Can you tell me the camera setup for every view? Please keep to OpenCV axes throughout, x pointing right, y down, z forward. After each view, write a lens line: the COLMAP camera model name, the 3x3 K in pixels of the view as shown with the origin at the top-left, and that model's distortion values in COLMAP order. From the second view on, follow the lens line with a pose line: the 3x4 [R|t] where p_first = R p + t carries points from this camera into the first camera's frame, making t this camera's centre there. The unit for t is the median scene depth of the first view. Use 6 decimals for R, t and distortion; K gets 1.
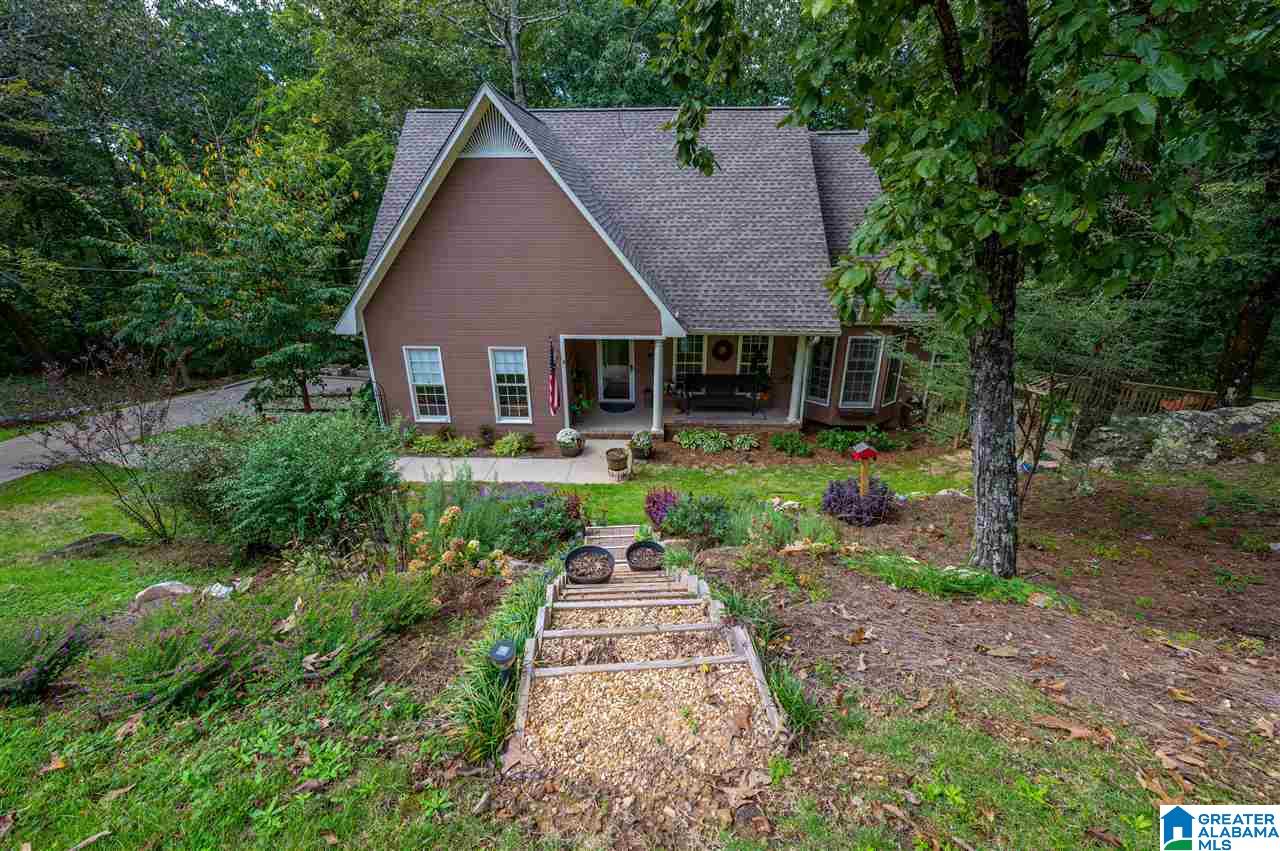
lens RADIAL K [[502.6, 0, 632.0], [0, 502.6, 391.5], [0, 0, 1]] dist [-0.000388, -0.000047]
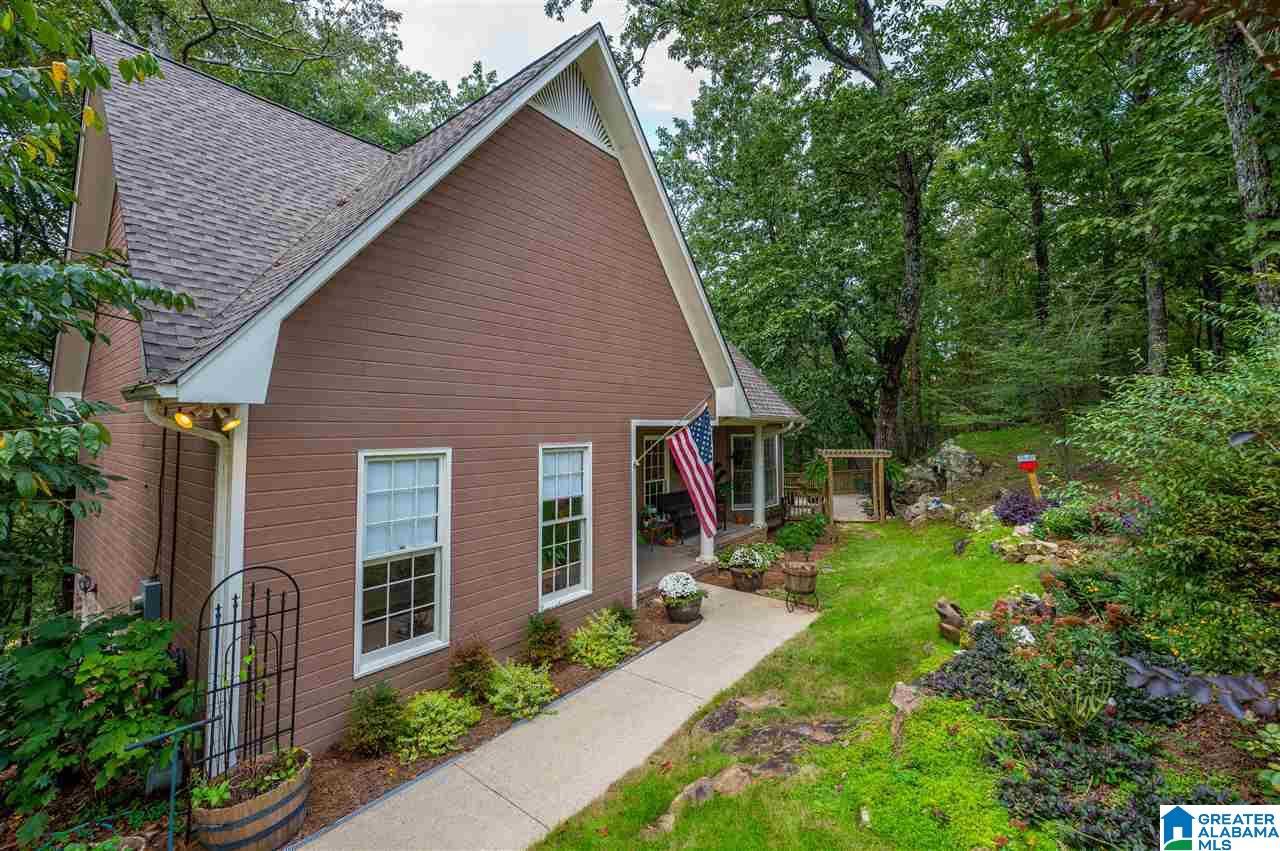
lens RADIAL K [[502.6, 0, 632.0], [0, 502.6, 391.5], [0, 0, 1]] dist [-0.000388, -0.000047]
pose [[0.614911, 0.050999, 0.786946, -0.609193], [0.269695, 0.924136, -0.270626, 0.022646], [-0.741046, 0.378646, 0.554507, 0.615070]]
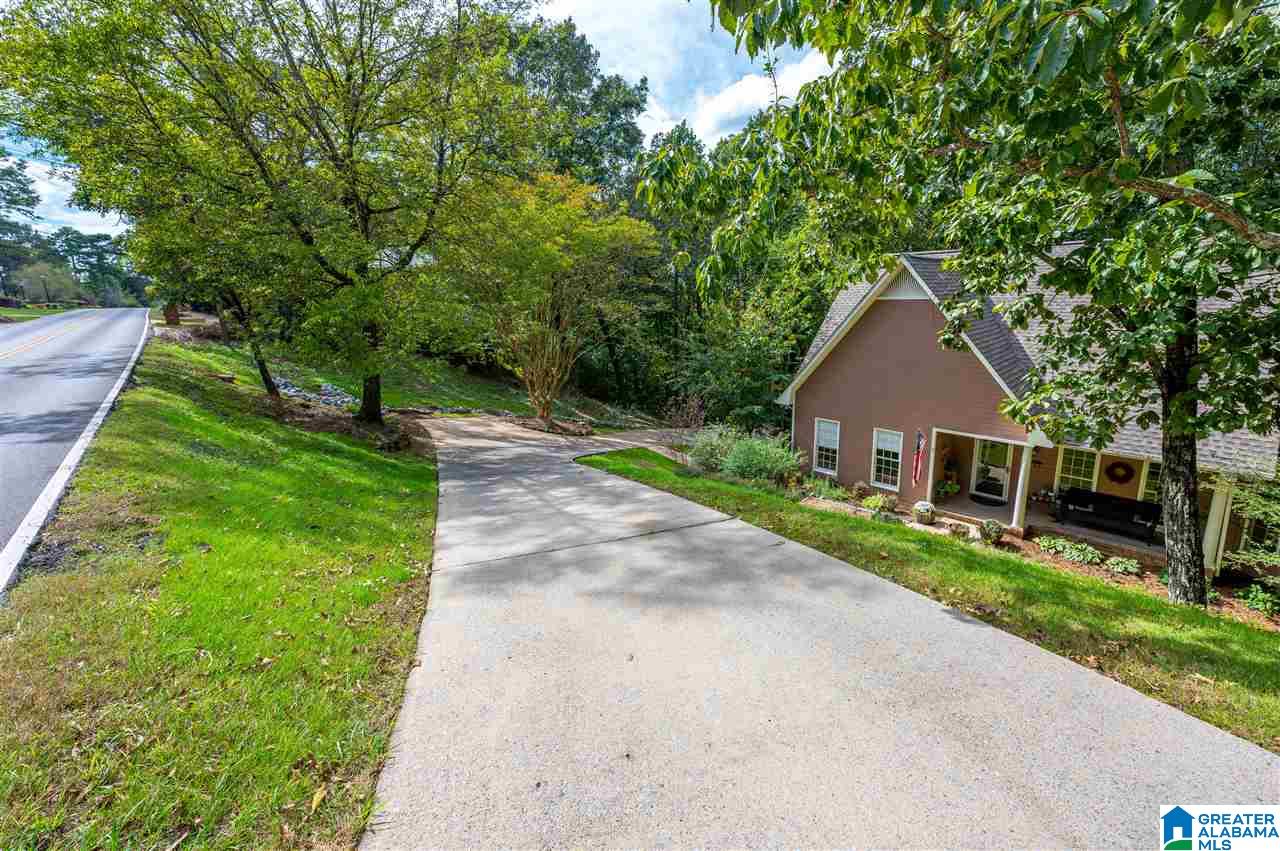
lens RADIAL K [[502.6, 0, 632.0], [0, 502.6, 391.5], [0, 0, 1]] dist [-0.000388, -0.000047]
pose [[0.681969, 0.117927, -0.721811, 0.234480], [-0.233057, 0.970508, -0.061634, 0.052565], [0.693255, 0.210255, 0.689340, -0.411489]]
